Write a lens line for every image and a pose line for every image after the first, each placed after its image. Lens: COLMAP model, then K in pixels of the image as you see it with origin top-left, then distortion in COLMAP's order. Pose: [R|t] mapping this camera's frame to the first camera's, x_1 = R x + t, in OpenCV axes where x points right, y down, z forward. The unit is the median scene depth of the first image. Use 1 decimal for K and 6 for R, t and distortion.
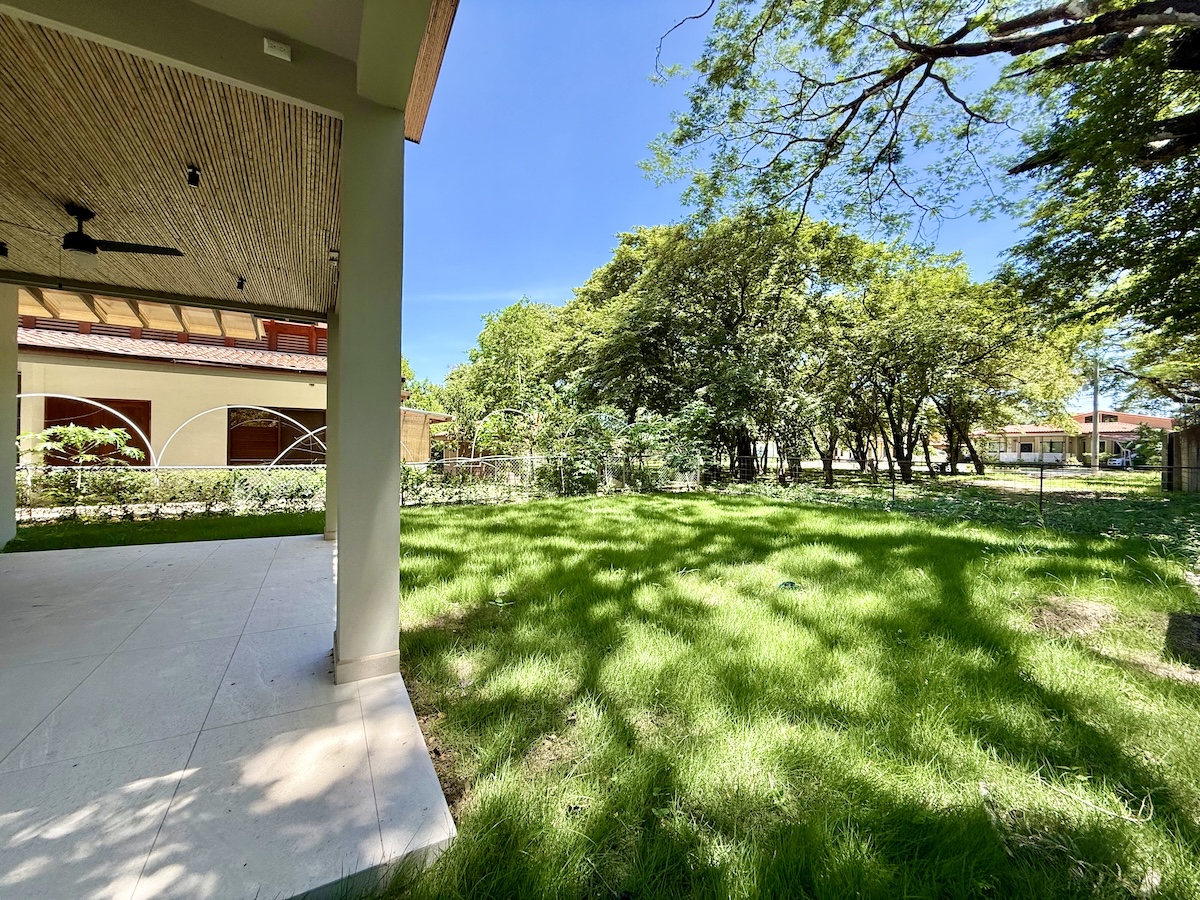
lens RADIAL K [[480.2, 0, 594.4], [0, 480.2, 450.1], [0, 0, 1]] dist [-0.002270, 0.000002]
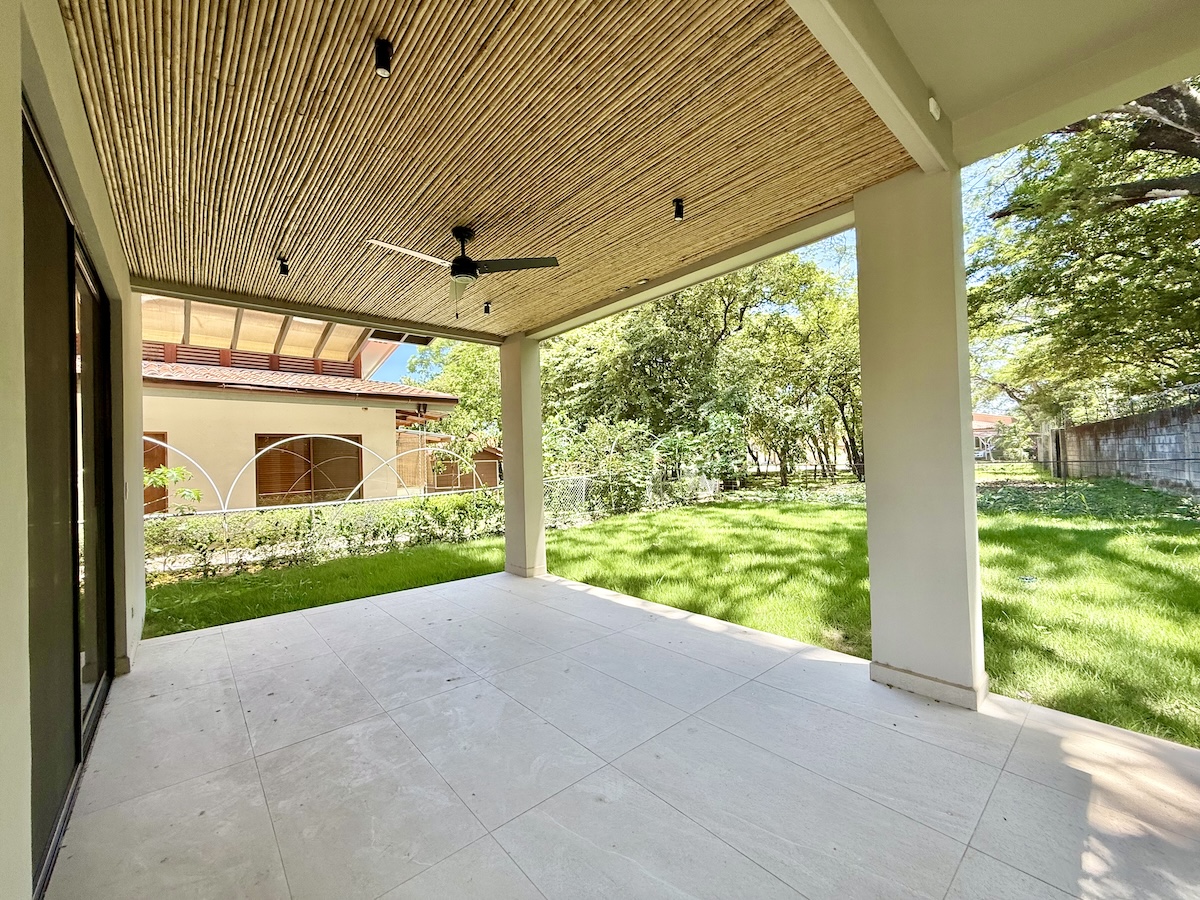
lens RADIAL K [[480.2, 0, 594.4], [0, 480.2, 450.1], [0, 0, 1]] dist [-0.002270, 0.000002]
pose [[0.980979, -0.040614, 0.189816, -0.368126], [0.045087, 0.998797, -0.019304, -0.022556], [-0.188803, 0.027495, 0.981630, 0.028128]]
